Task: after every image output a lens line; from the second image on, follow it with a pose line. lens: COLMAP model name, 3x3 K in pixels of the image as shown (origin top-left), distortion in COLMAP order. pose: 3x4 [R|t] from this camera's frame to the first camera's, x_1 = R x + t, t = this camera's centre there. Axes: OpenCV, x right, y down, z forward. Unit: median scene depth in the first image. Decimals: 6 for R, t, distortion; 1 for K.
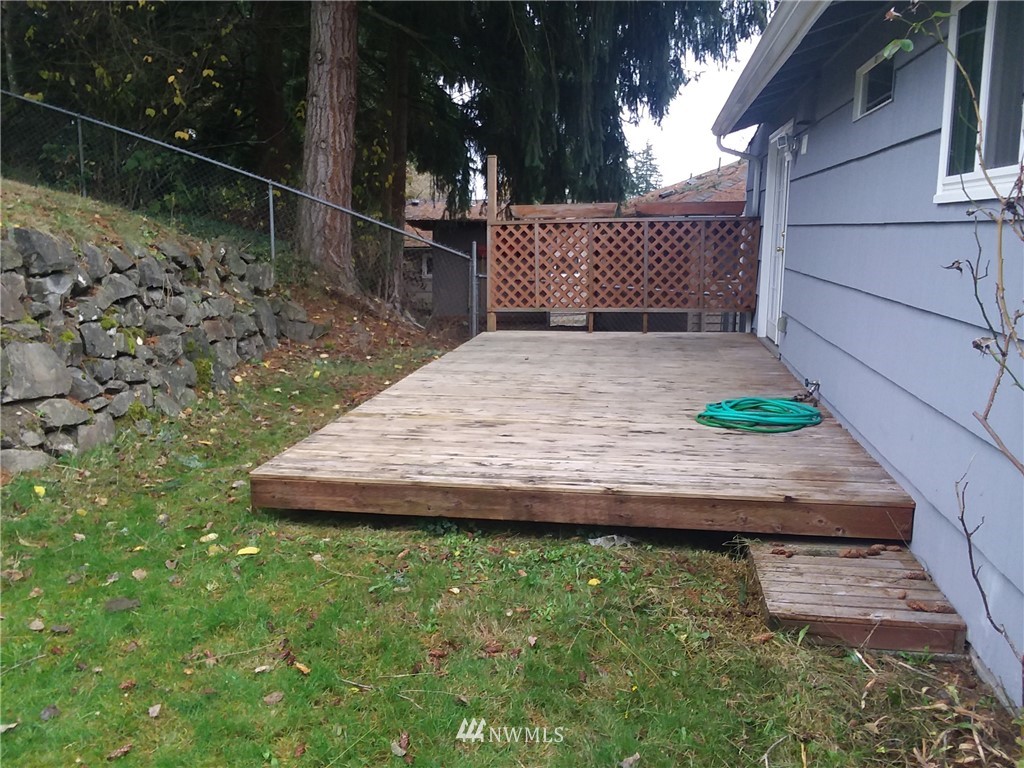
lens RADIAL K [[873.4, 0, 512.0], [0, 873.4, 384.0], [0, 0, 1]] dist [0.065224, -0.120354]
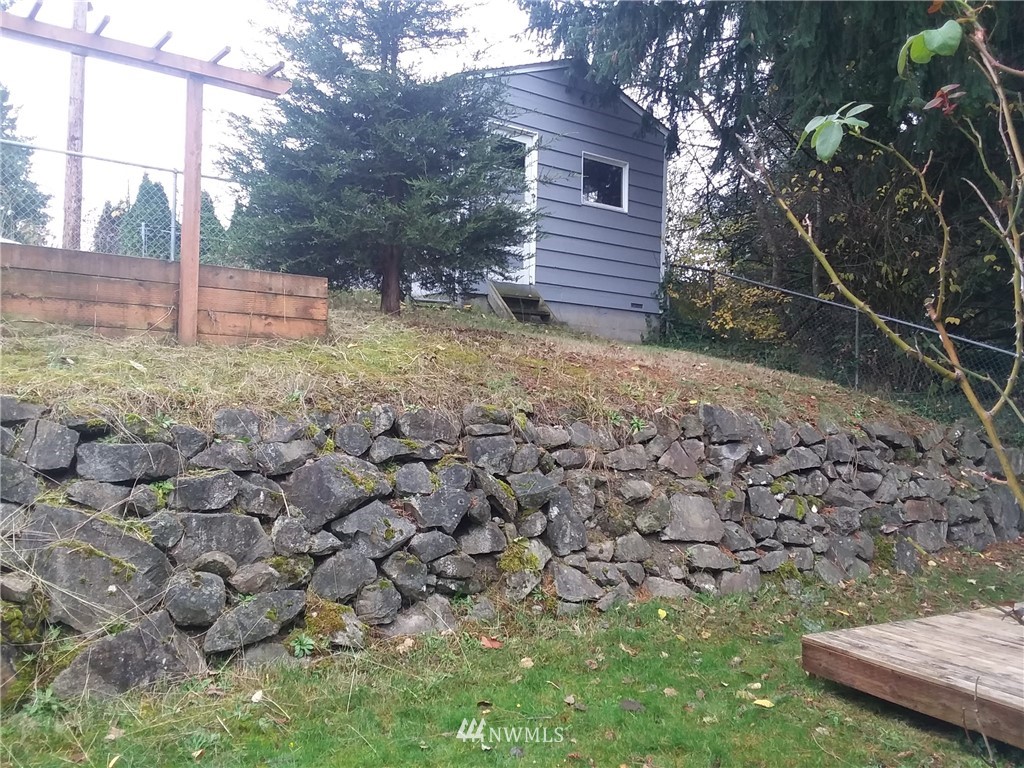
lens RADIAL K [[873.4, 0, 512.0], [0, 873.4, 384.0], [0, 0, 1]] dist [0.065224, -0.120354]
pose [[0.602178, -0.006799, -0.798333, 0.265800], [-0.157275, 0.979358, -0.126972, -0.003890], [0.782717, 0.202018, 0.588679, 0.038127]]
